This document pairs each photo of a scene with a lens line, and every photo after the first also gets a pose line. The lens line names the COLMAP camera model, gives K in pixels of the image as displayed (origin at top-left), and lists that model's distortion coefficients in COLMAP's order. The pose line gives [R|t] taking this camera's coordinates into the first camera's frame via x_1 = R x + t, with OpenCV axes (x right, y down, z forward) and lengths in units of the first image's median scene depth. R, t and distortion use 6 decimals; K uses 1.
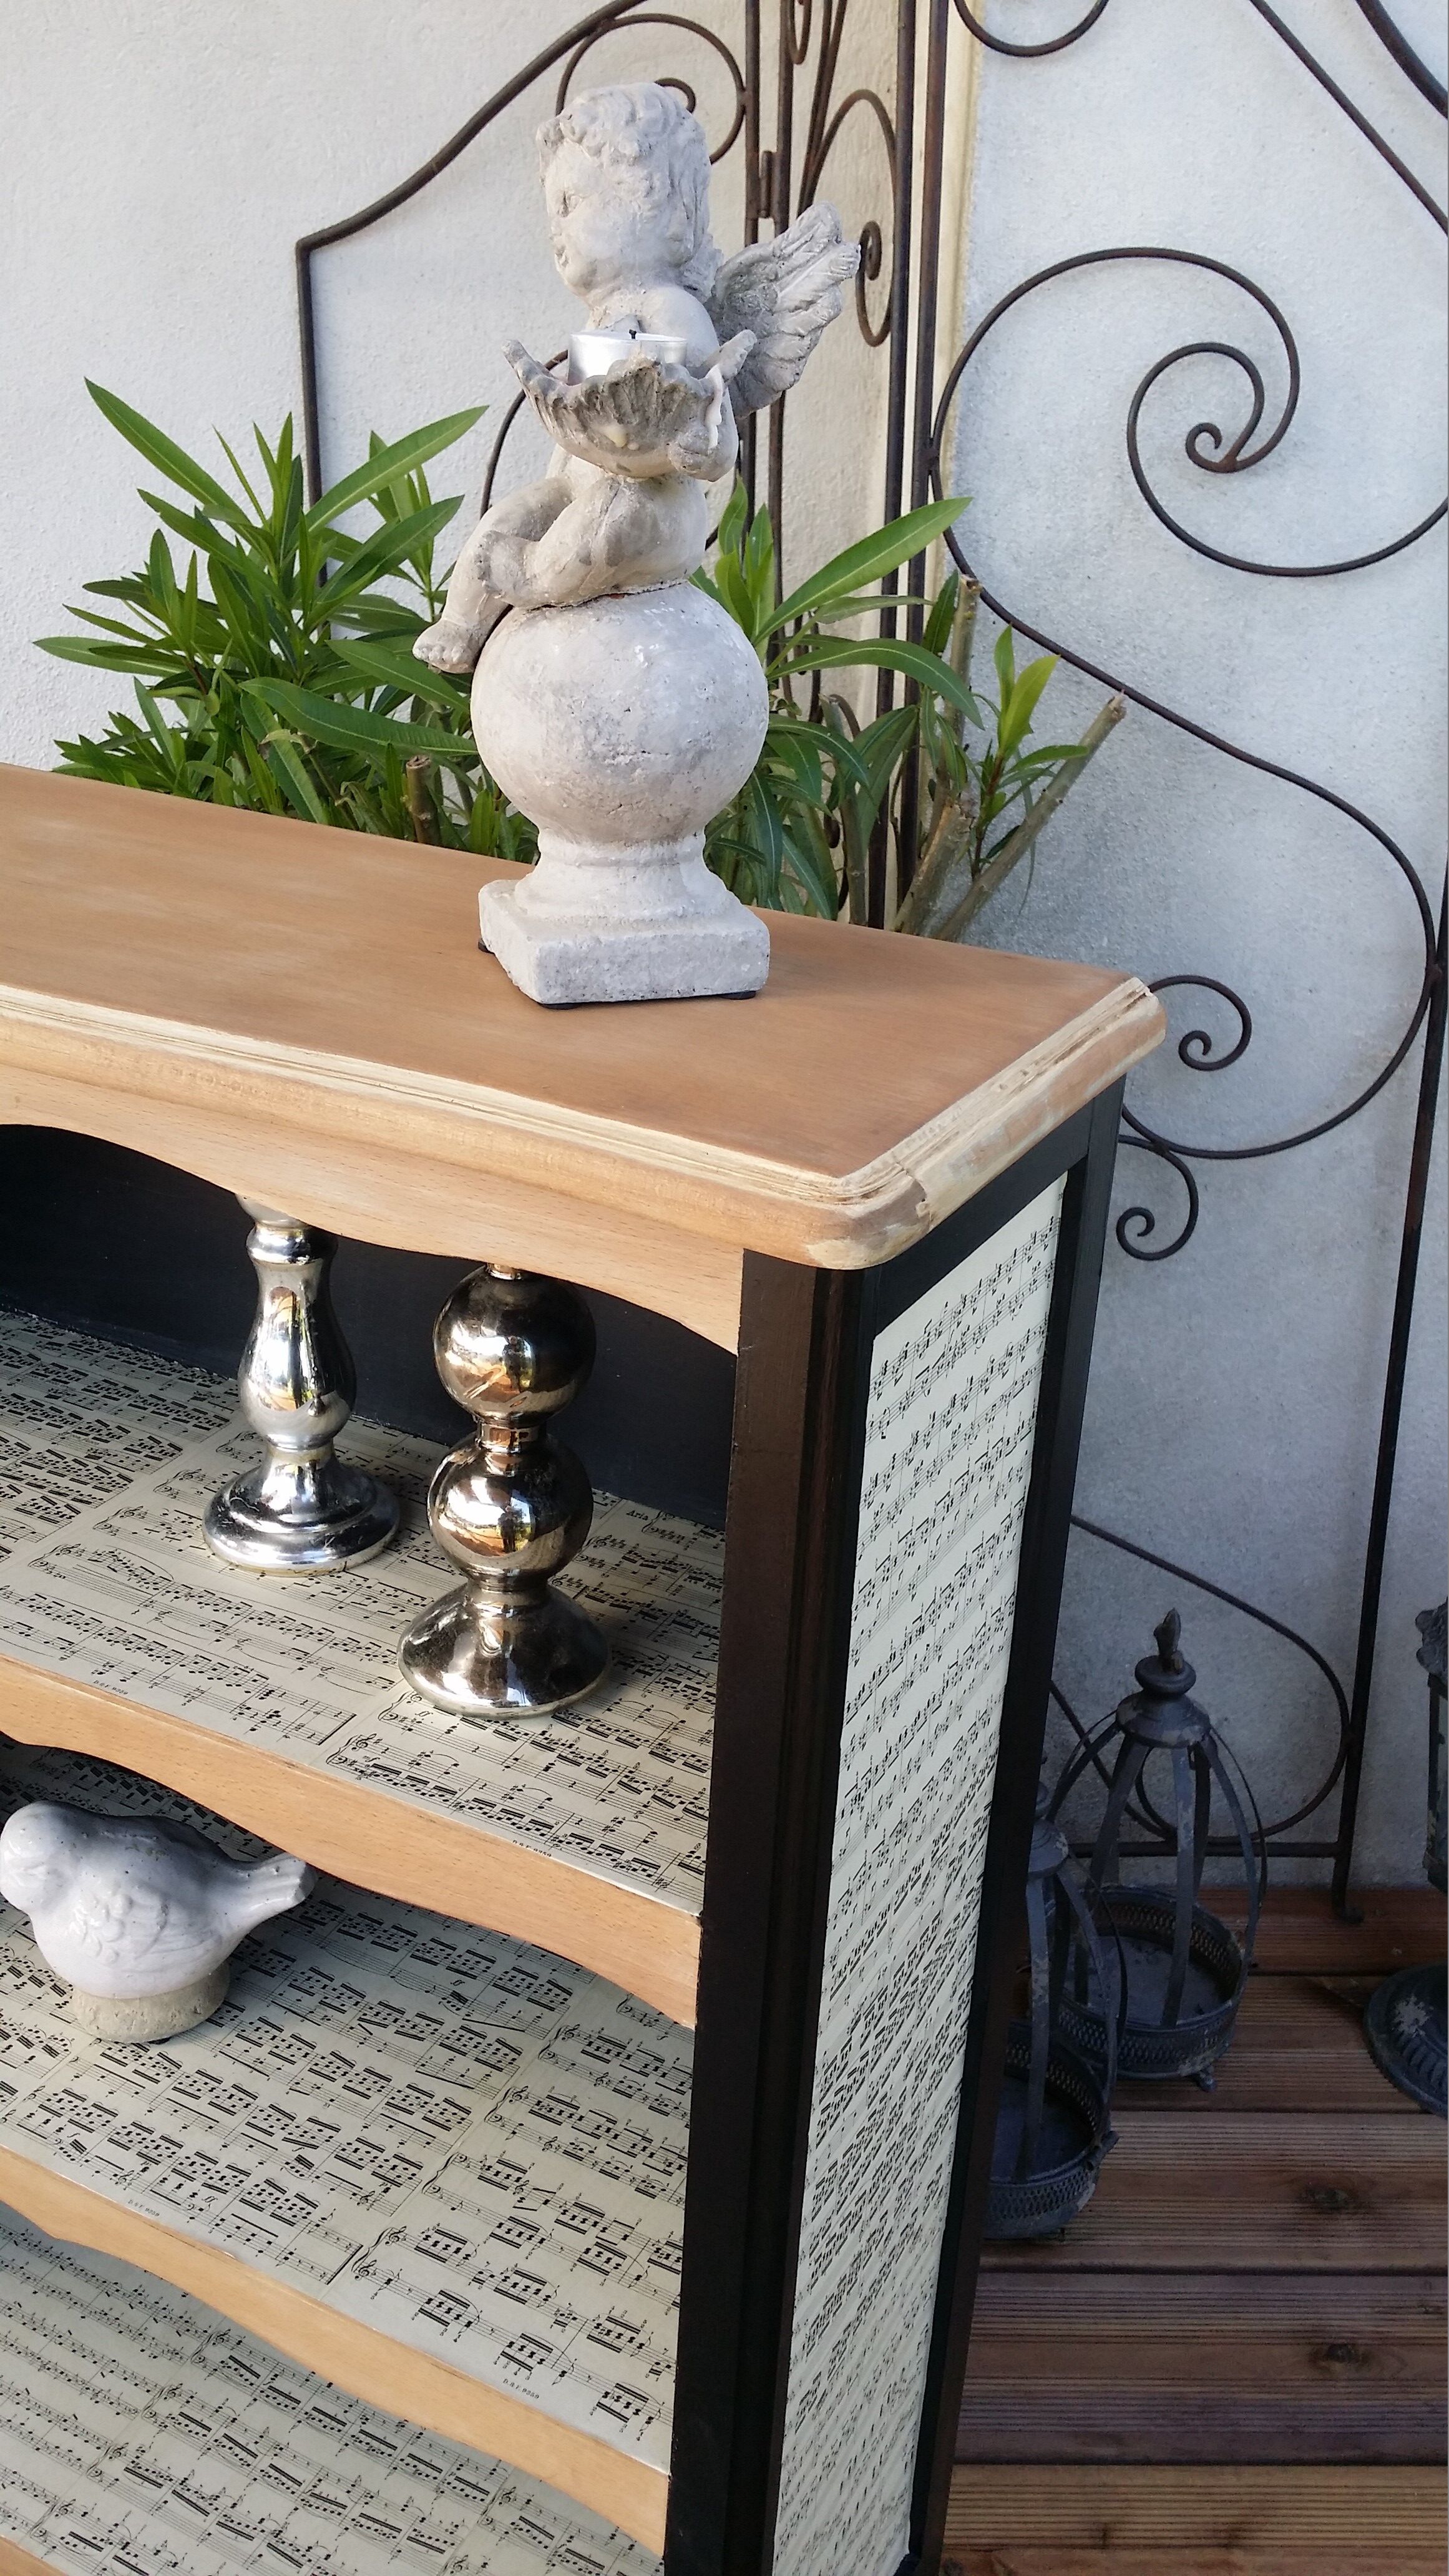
lens RADIAL K [[2287.8, 0, 725.4], [0, 2287.8, 1249.8], [0, 0, 1]] dist [0.104983, -0.224914]
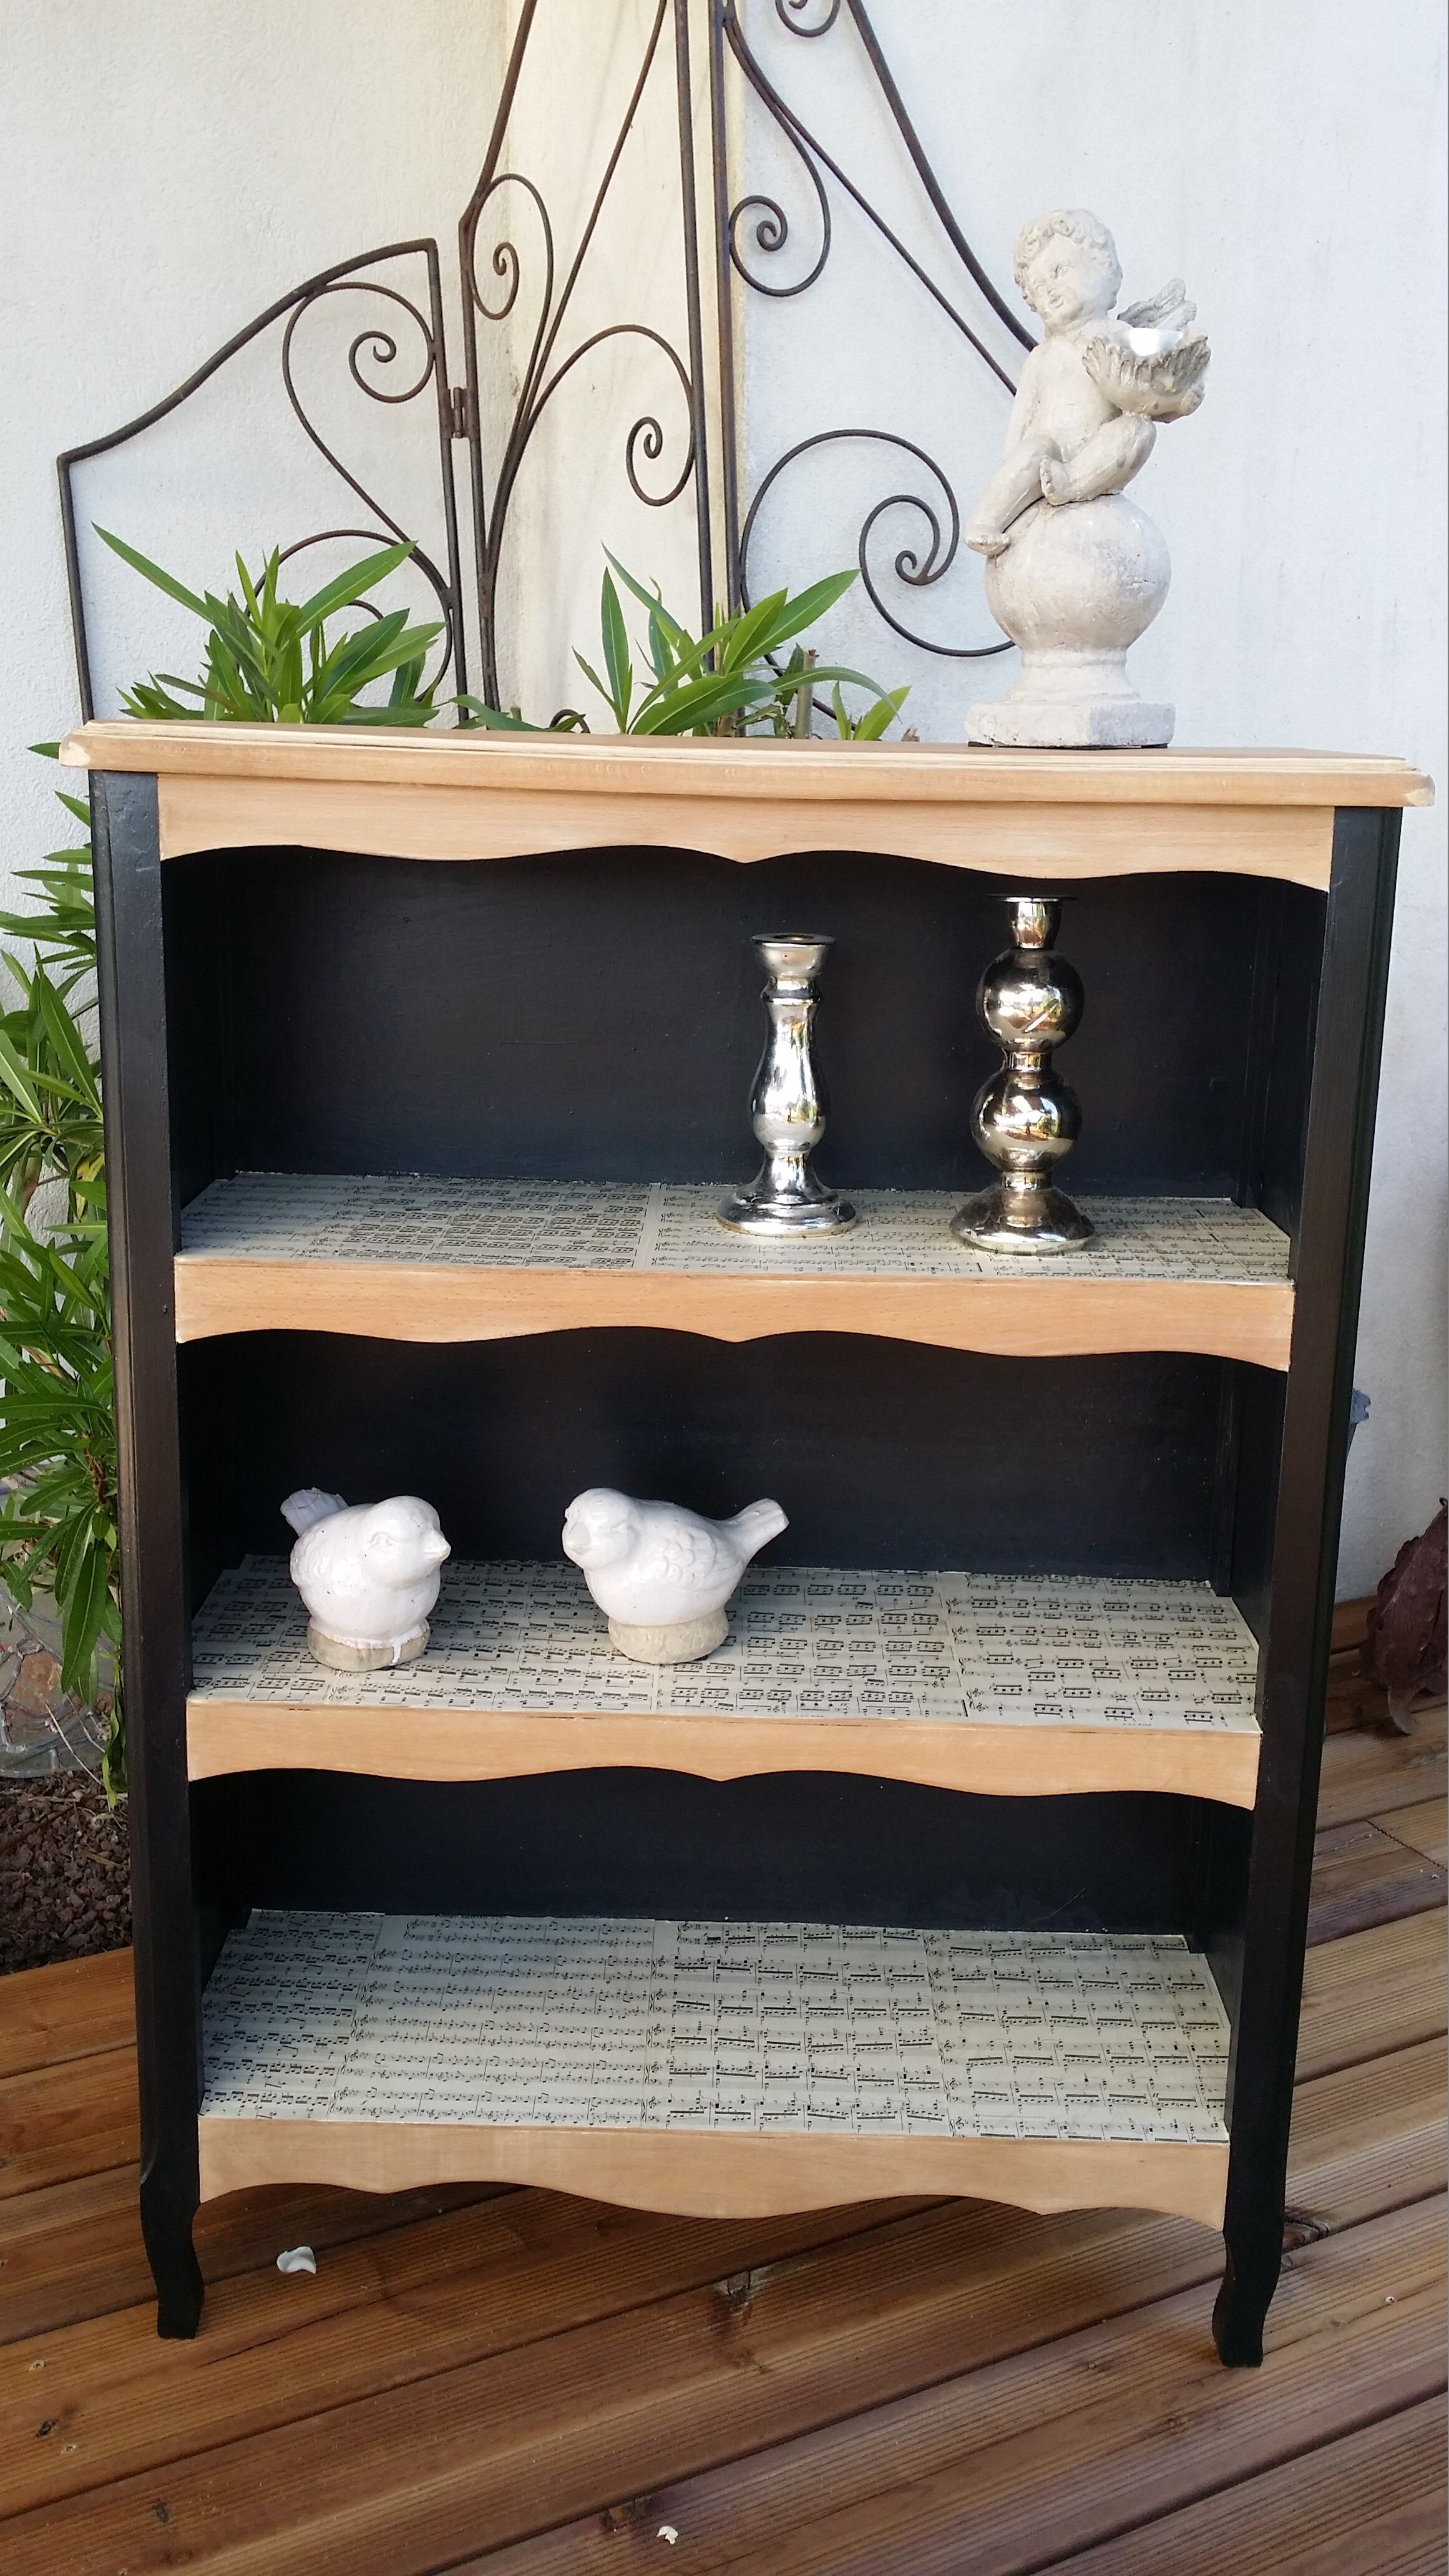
lens RADIAL K [[2246.6, 0, 735.7], [0, 2246.6, 1247.1], [0, 0, 1]] dist [0.156010, -0.402957]
pose [[0.891621, -0.135948, 0.431890, -0.764780], [0.199189, 0.974372, -0.104510, 0.259774], [-0.406614, 0.179211, 0.895851, -0.190000]]
